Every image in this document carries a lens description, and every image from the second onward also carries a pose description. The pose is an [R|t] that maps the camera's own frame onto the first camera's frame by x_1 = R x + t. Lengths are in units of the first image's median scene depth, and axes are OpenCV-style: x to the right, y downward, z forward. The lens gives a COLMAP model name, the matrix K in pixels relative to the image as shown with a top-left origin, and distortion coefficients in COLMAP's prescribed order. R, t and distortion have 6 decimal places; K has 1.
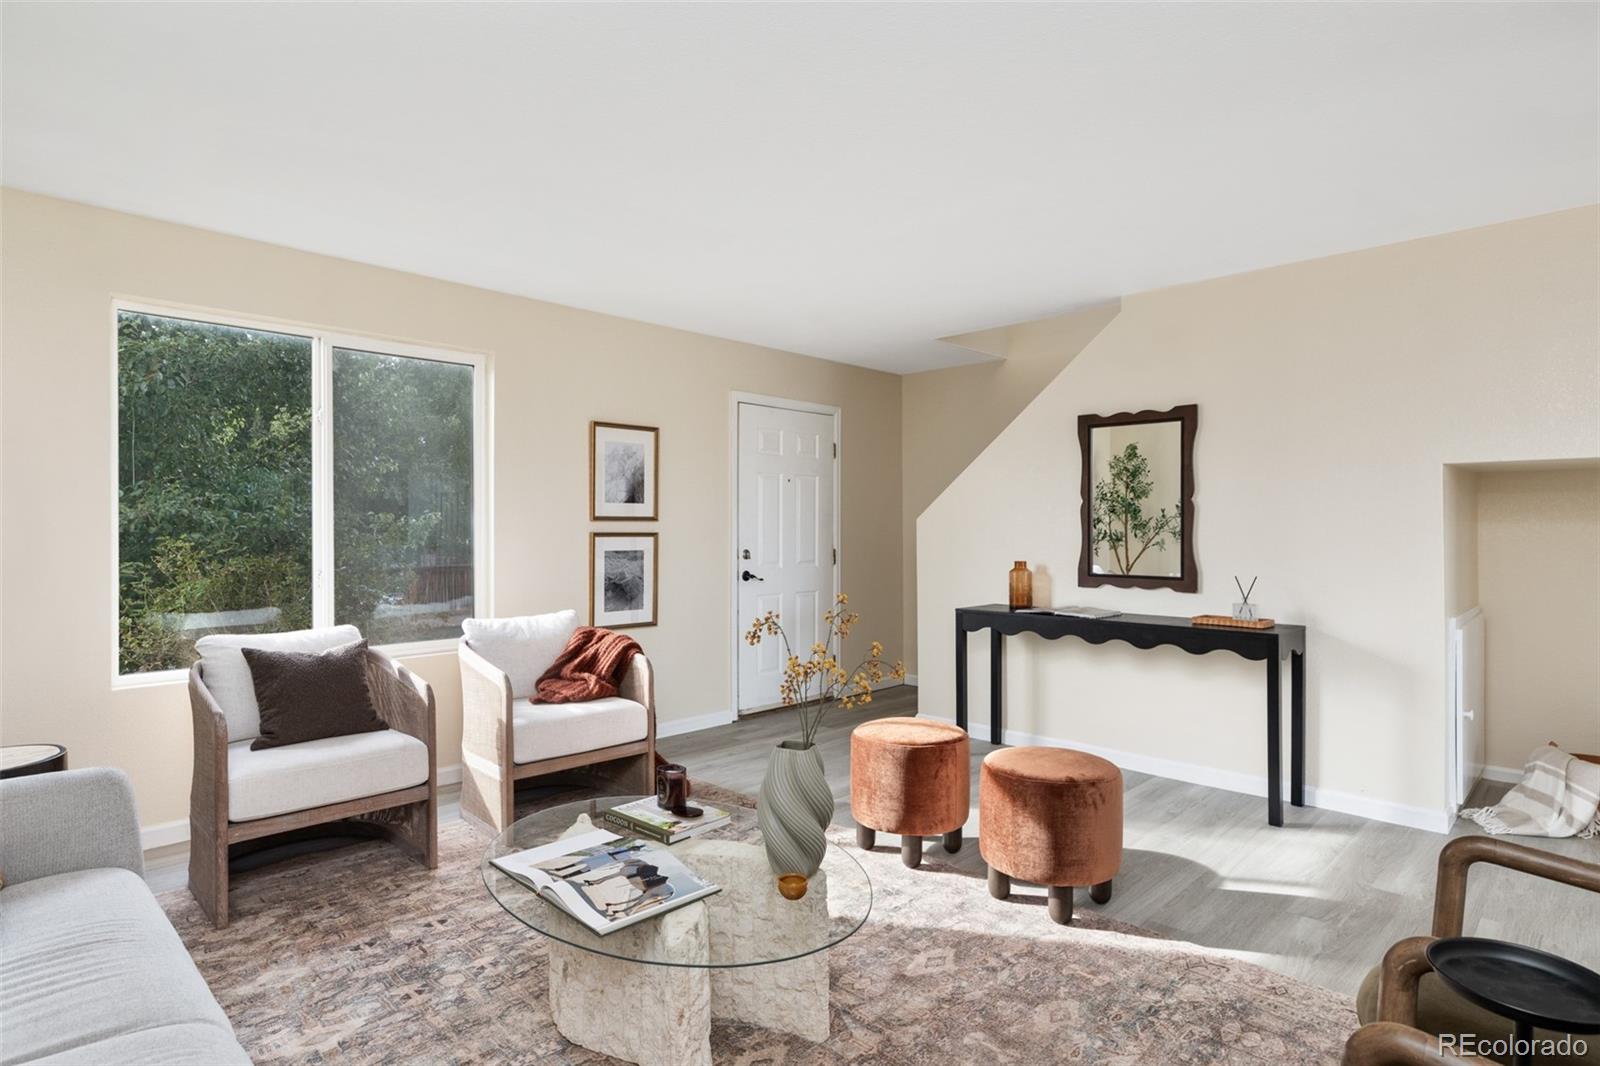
lens RADIAL K [[844.7, 0, 811.1], [0, 844.7, 533.3], [0, 0, 1]] dist [0.004150, 0.000420]
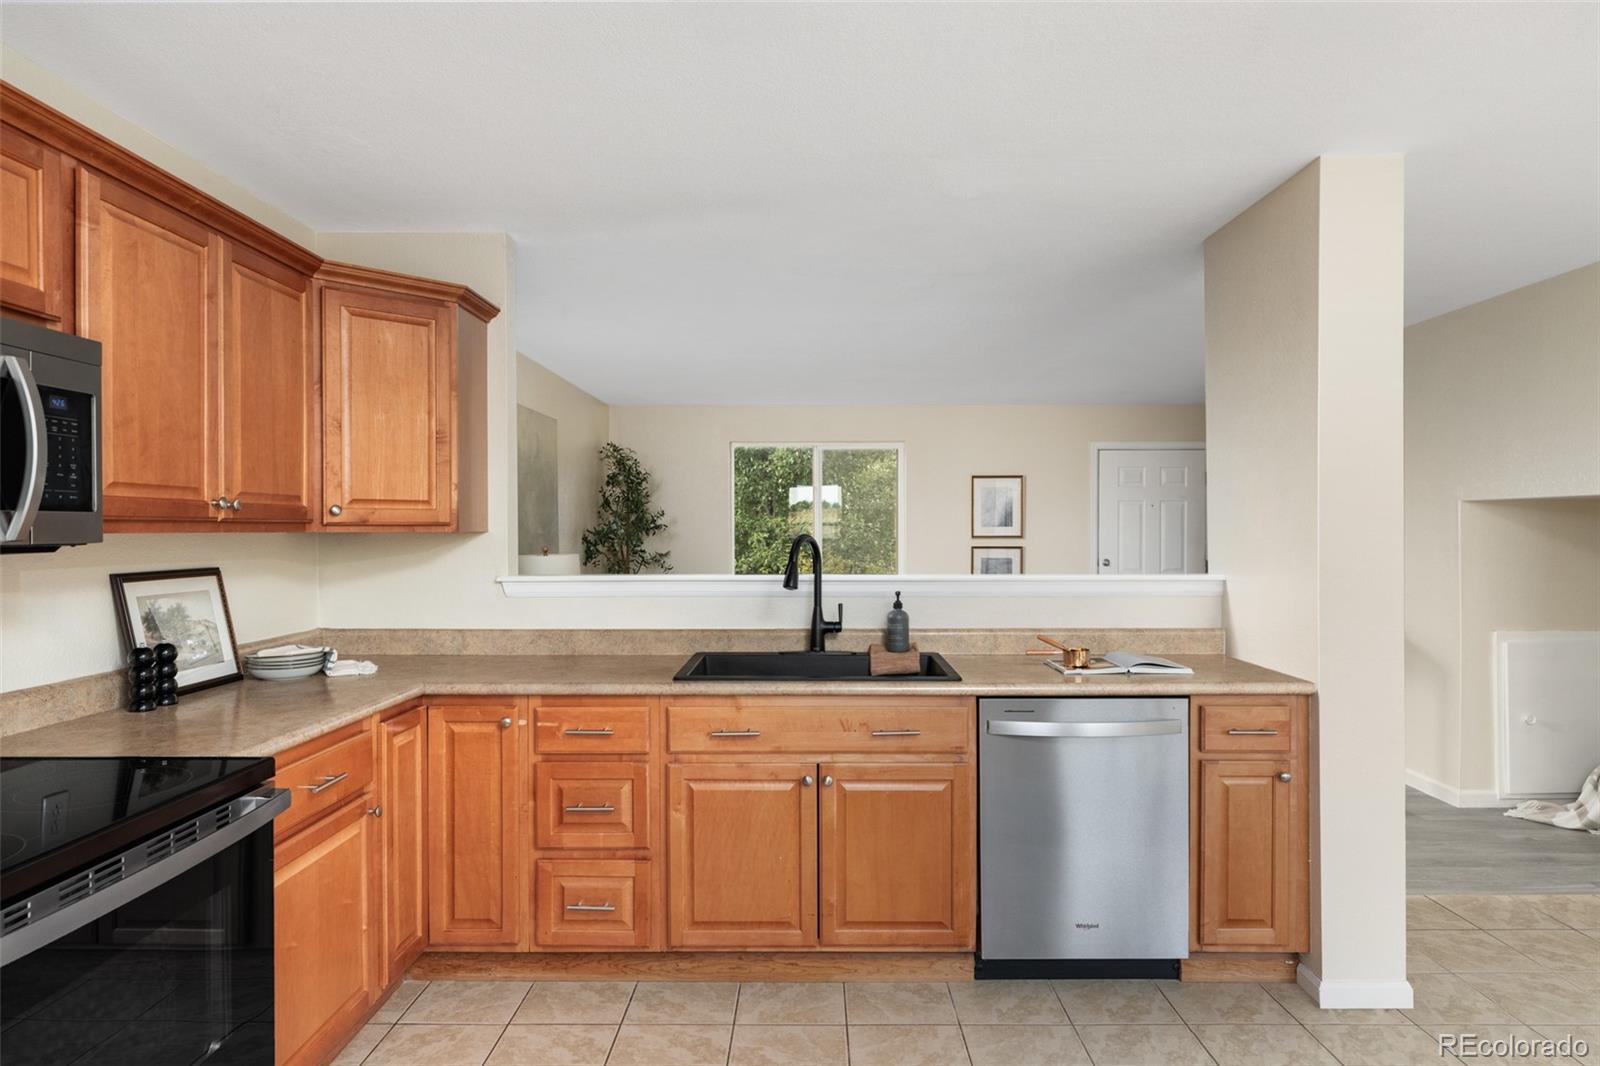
lens RADIAL K [[930.5, 0, 804.7], [0, 930.5, 539.8], [0, 0, 1]] dist [-0.001542, 0.016801]
pose [[0.682766, 0.008267, -0.730591, 0.879008], [-0.003383, 0.999961, 0.008153, -0.028647], [0.730630, -0.003095, 0.682767, -0.452779]]
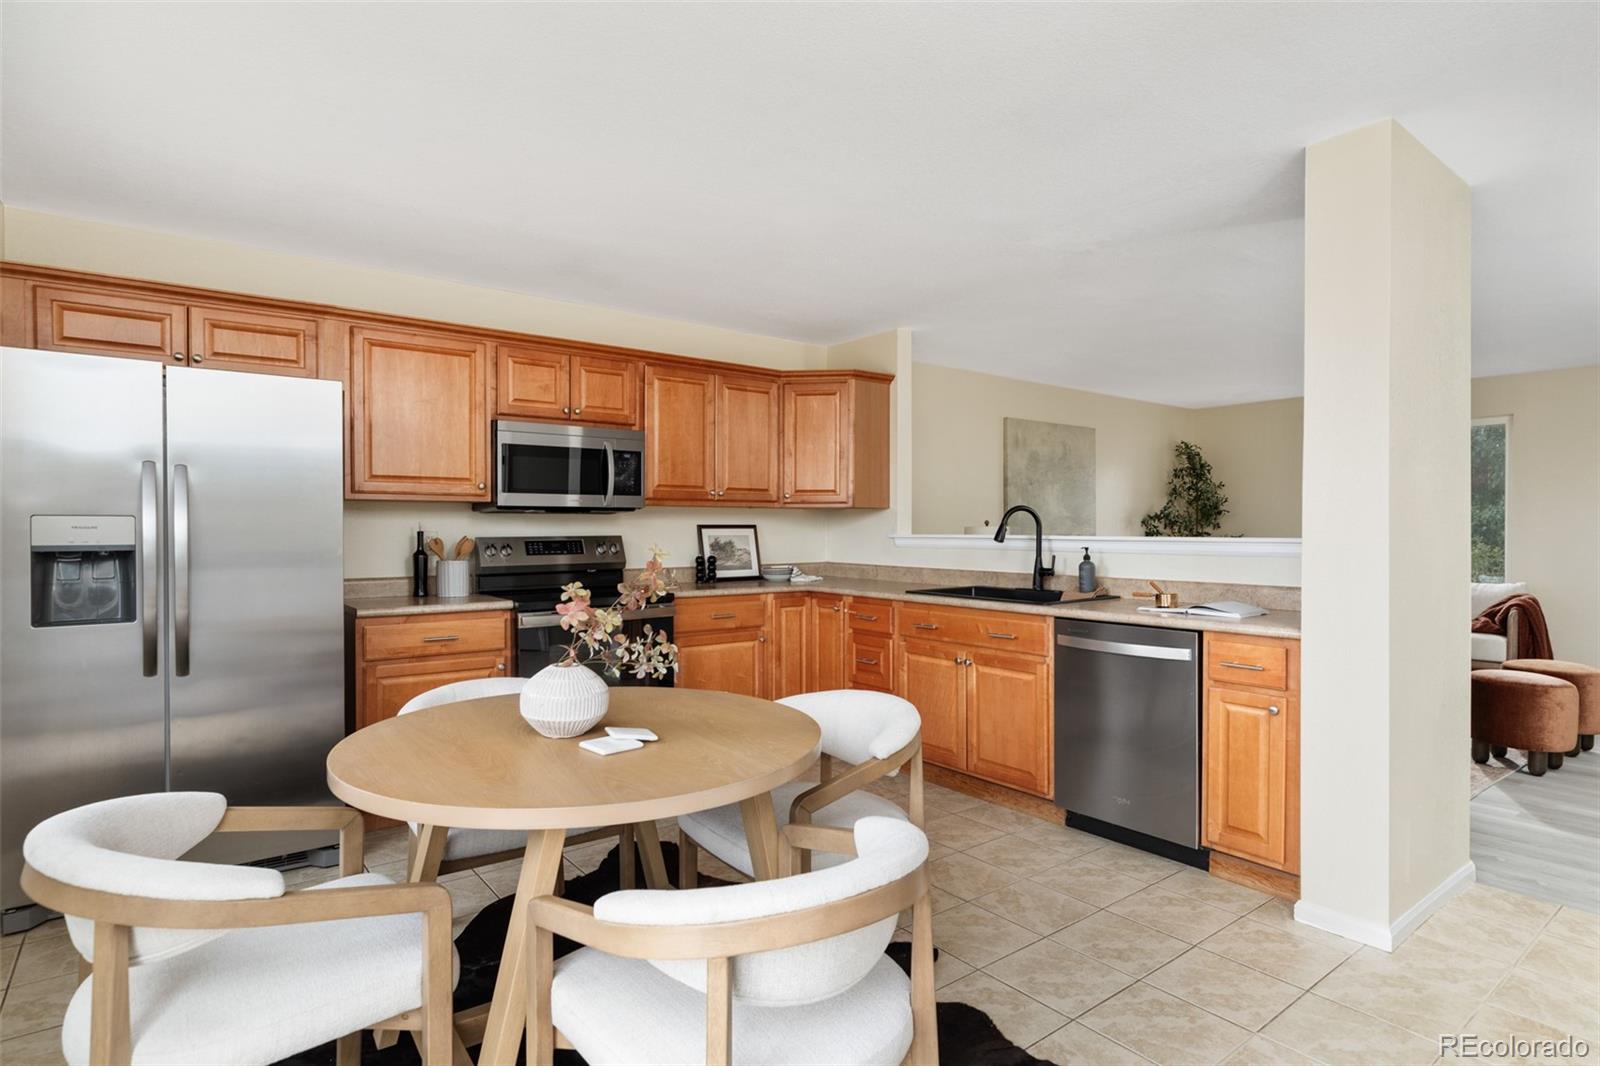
lens RADIAL K [[816.2, 0, 812.3], [0, 816.2, 532.3], [0, 0, 1]] dist [-0.002011, 0.000044]
pose [[-0.133126, 0.008648, -0.991061, 1.287842], [-0.007151, 0.999928, 0.009686, -0.004262], [0.991073, 0.008376, -0.133054, -0.068040]]
